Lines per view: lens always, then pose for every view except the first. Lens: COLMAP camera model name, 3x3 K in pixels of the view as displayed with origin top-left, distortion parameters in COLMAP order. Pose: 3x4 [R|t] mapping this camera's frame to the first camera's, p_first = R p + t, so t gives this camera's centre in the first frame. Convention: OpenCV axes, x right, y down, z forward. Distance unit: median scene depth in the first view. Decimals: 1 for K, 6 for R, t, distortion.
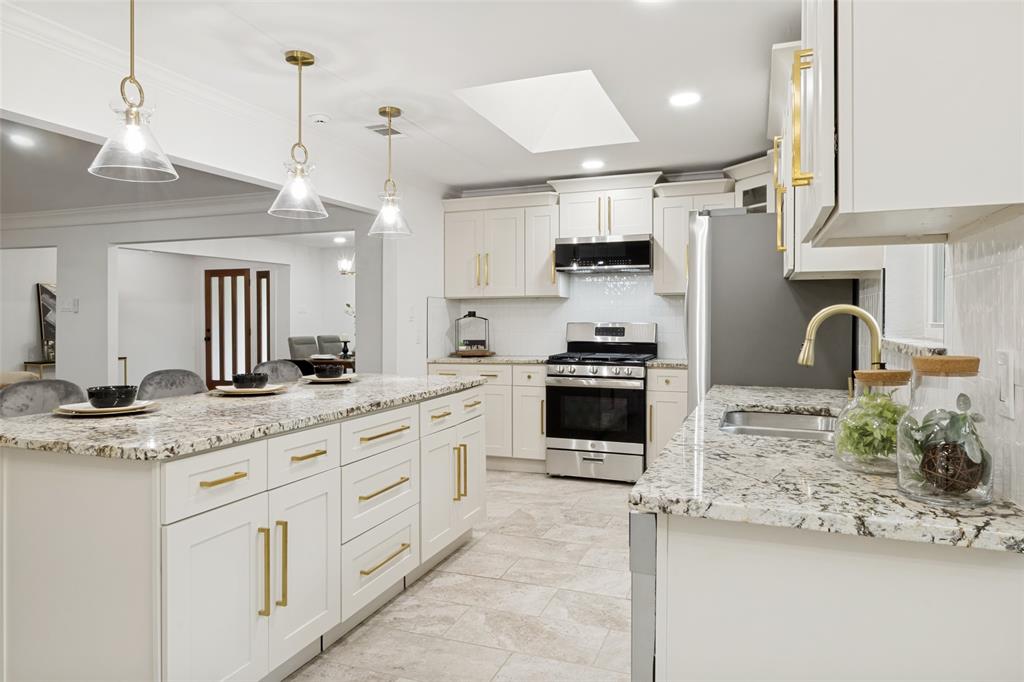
lens RADIAL K [[654.2, 0, 511.9], [0, 654.2, 326.6], [0, 0, 1]] dist [-0.001780, 0.001416]
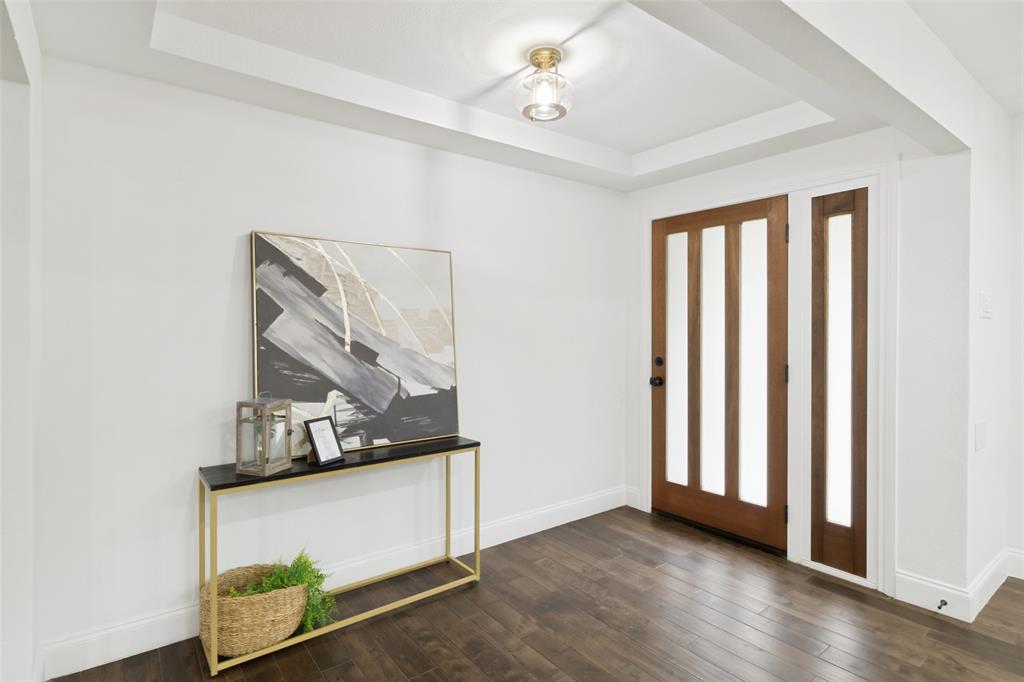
lens RADIAL K [[528.6, 0, 511.2], [0, 528.6, 332.1], [0, 0, 1]] dist [-0.001679, 0.000822]
pose [[0.850983, 0.004986, -0.525170, -0.779228], [-0.009557, 0.999936, -0.005991, -0.022313], [0.525107, 0.010117, 0.850976, 1.400770]]
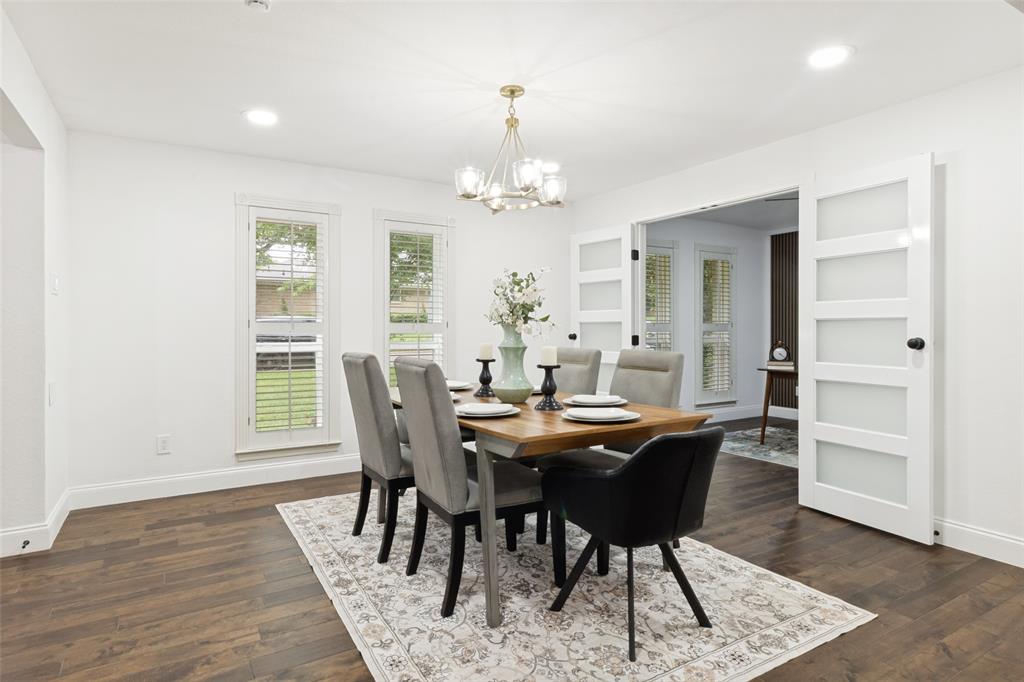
lens RADIAL K [[569.1, 0, 510.8], [0, 569.1, 330.4], [0, 0, 1]] dist [0.000428, -0.000678]
pose [[0.613661, -0.004579, 0.789556, -0.849735], [0.009415, 0.999955, -0.001518, 0.002890], [-0.789513, 0.008365, 0.613676, 1.264356]]
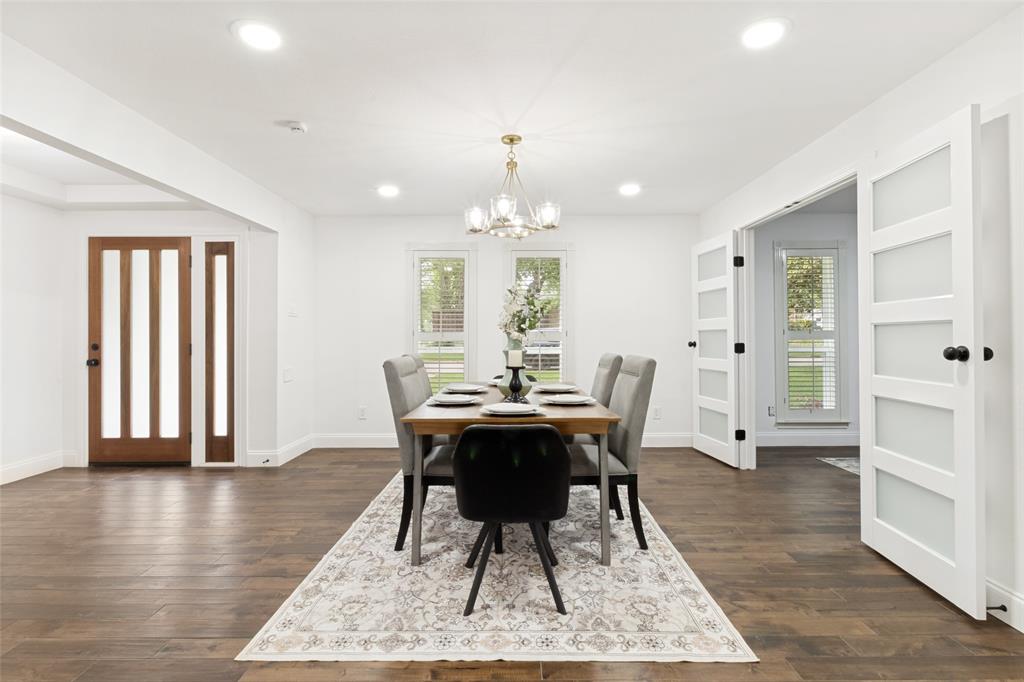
lens RADIAL K [[492.4, 0, 510.6], [0, 492.4, 333.8], [0, 0, 1]] dist [-0.005019, -0.001043]
pose [[0.937568, 0.000106, 0.347803, -0.597937], [0.006370, 0.999827, -0.017476, 0.008240], [-0.347745, 0.018601, 0.937405, 1.050810]]
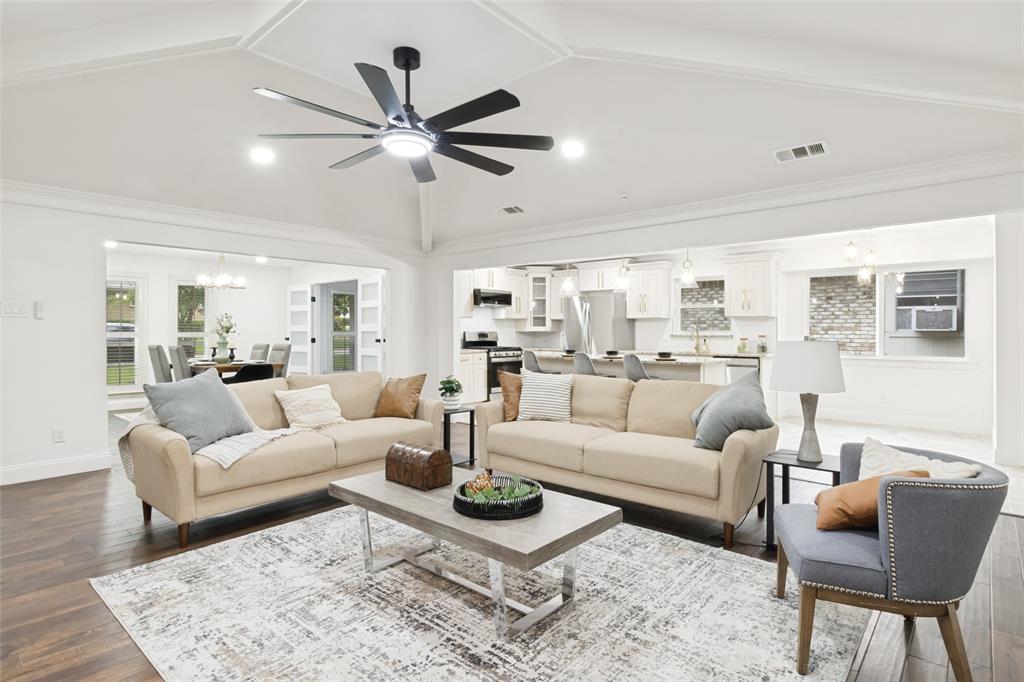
lens RADIAL K [[528.6, 0, 511.2], [0, 528.6, 332.1], [0, 0, 1]] dist [-0.001679, 0.000822]
pose [[0.354925, -0.000499, 0.934895, -1.458096], [0.007833, 0.999966, -0.002440, 0.000692], [-0.934862, 0.008189, 0.354917, 0.366760]]
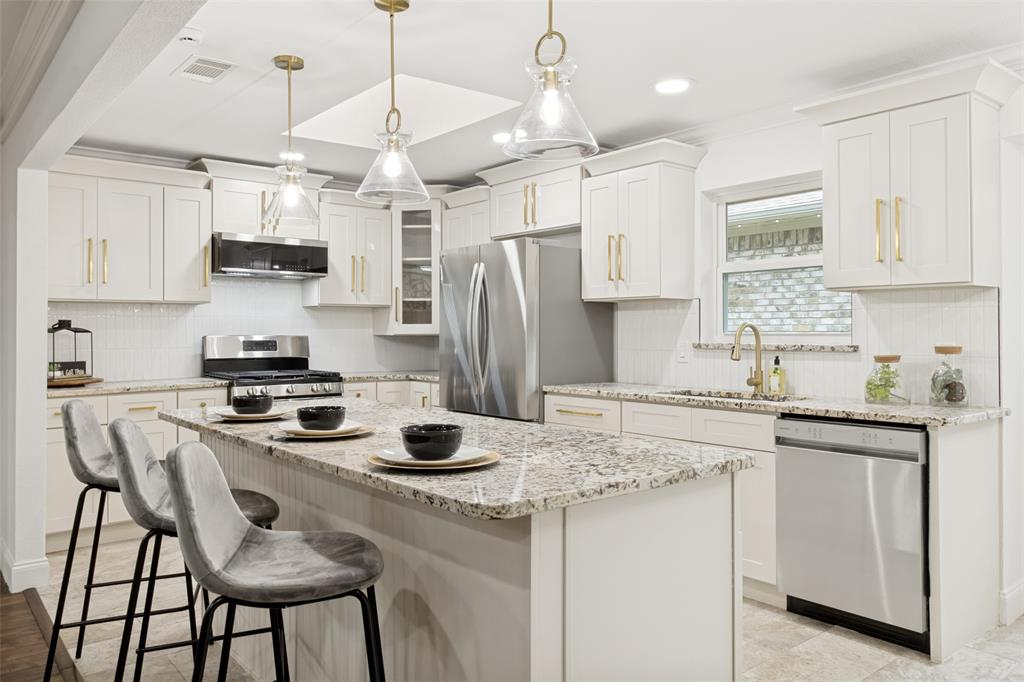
lens RADIAL K [[737.1, 0, 508.3], [0, 737.1, 327.4], [0, 0, 1]] dist [0.001334, 0.001815]
pose [[0.499175, 0.006134, 0.866479, -0.575496], [0.010108, 0.999866, -0.012902, -0.000957], [-0.866442, 0.015199, 0.499046, 0.246753]]
